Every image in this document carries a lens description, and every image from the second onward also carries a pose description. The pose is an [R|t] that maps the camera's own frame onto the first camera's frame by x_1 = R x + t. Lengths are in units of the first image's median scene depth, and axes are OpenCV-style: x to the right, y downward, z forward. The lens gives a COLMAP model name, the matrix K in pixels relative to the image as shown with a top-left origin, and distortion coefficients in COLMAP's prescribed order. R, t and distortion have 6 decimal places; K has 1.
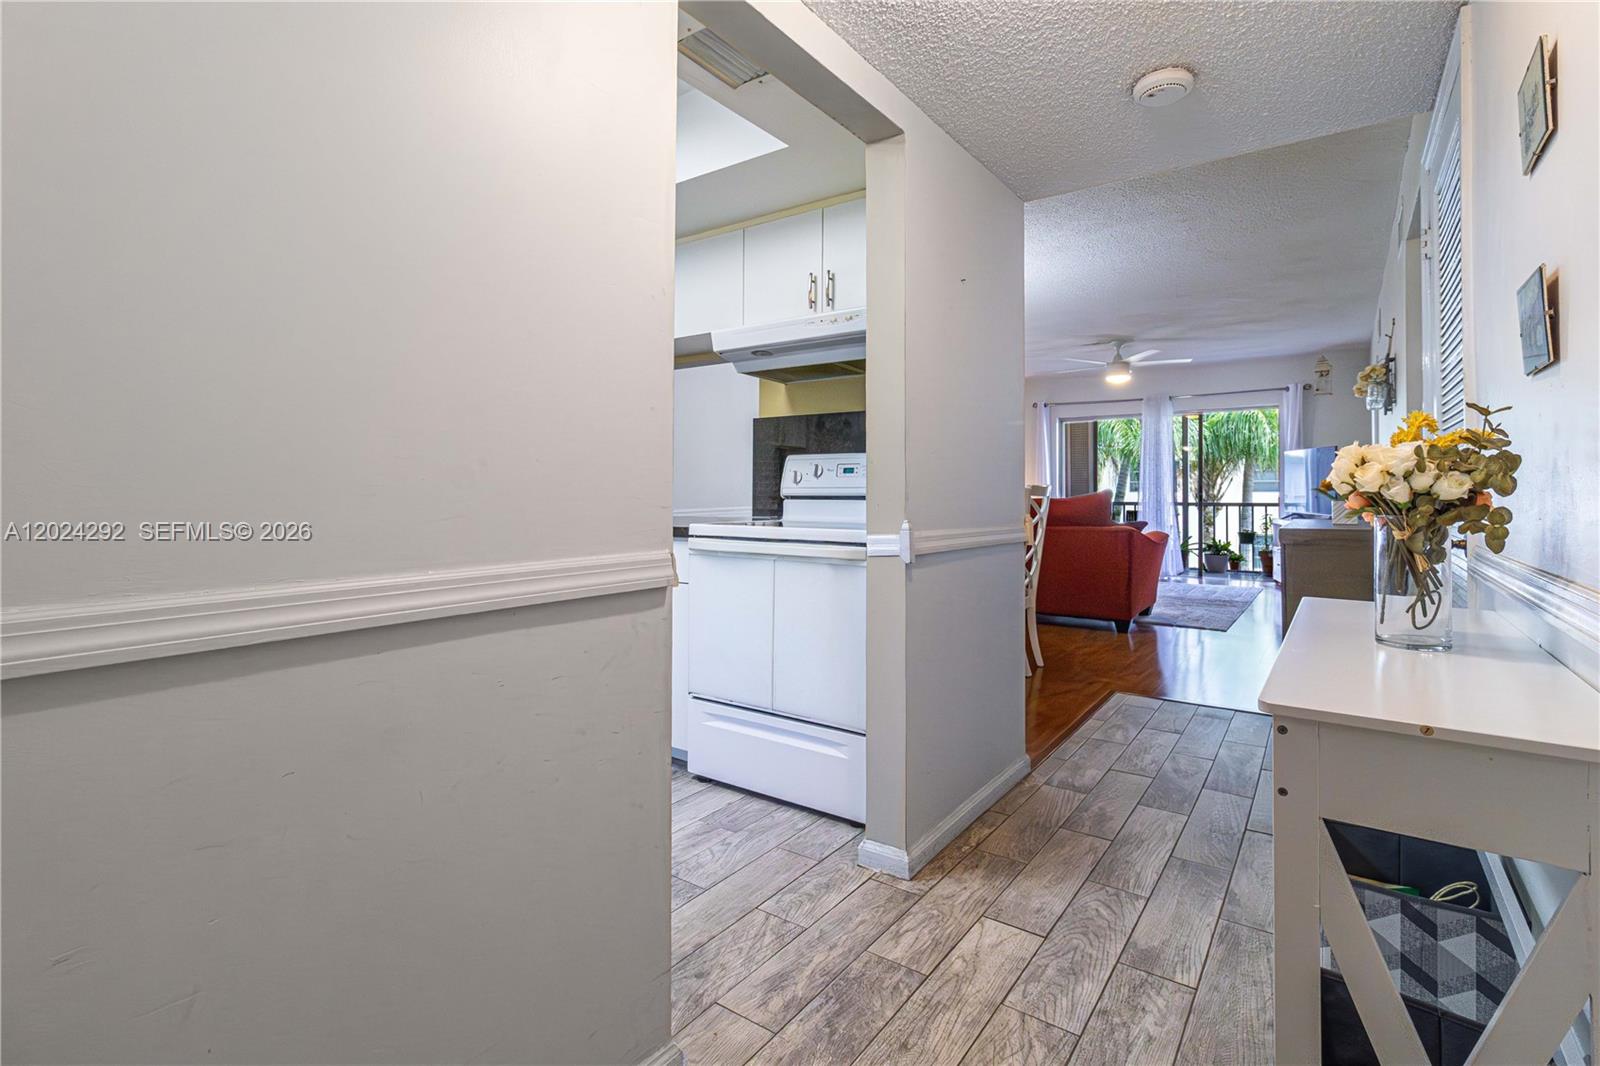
lens RADIAL K [[751.4, 0, 807.9], [0, 751.4, 485.5], [0, 0, 1]] dist [0.004254, 0.000583]
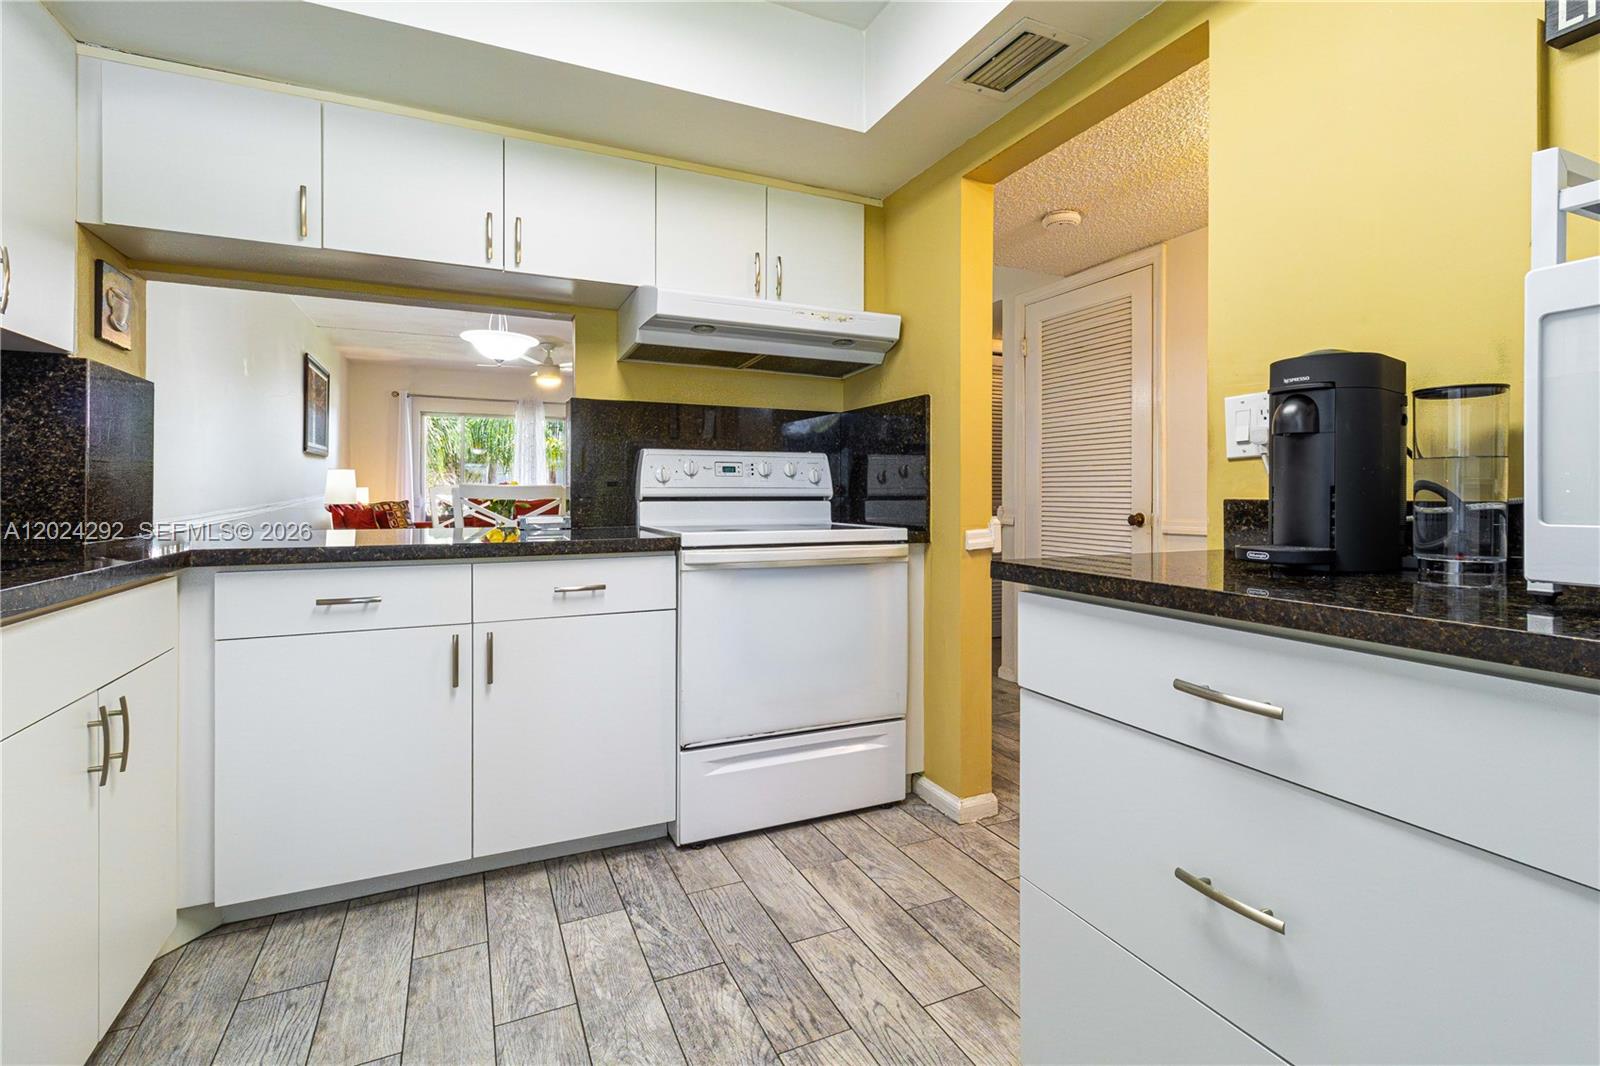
lens RADIAL K [[751.4, 0, 811.0], [0, 751.4, 493.7], [0, 0, 1]] dist [0.004254, 0.000583]
pose [[0.493966, 0.000106, 0.869481, -0.857514], [-0.008935, 0.999948, 0.004954, 0.005668], [-0.869436, -0.010216, 0.493941, 0.540671]]
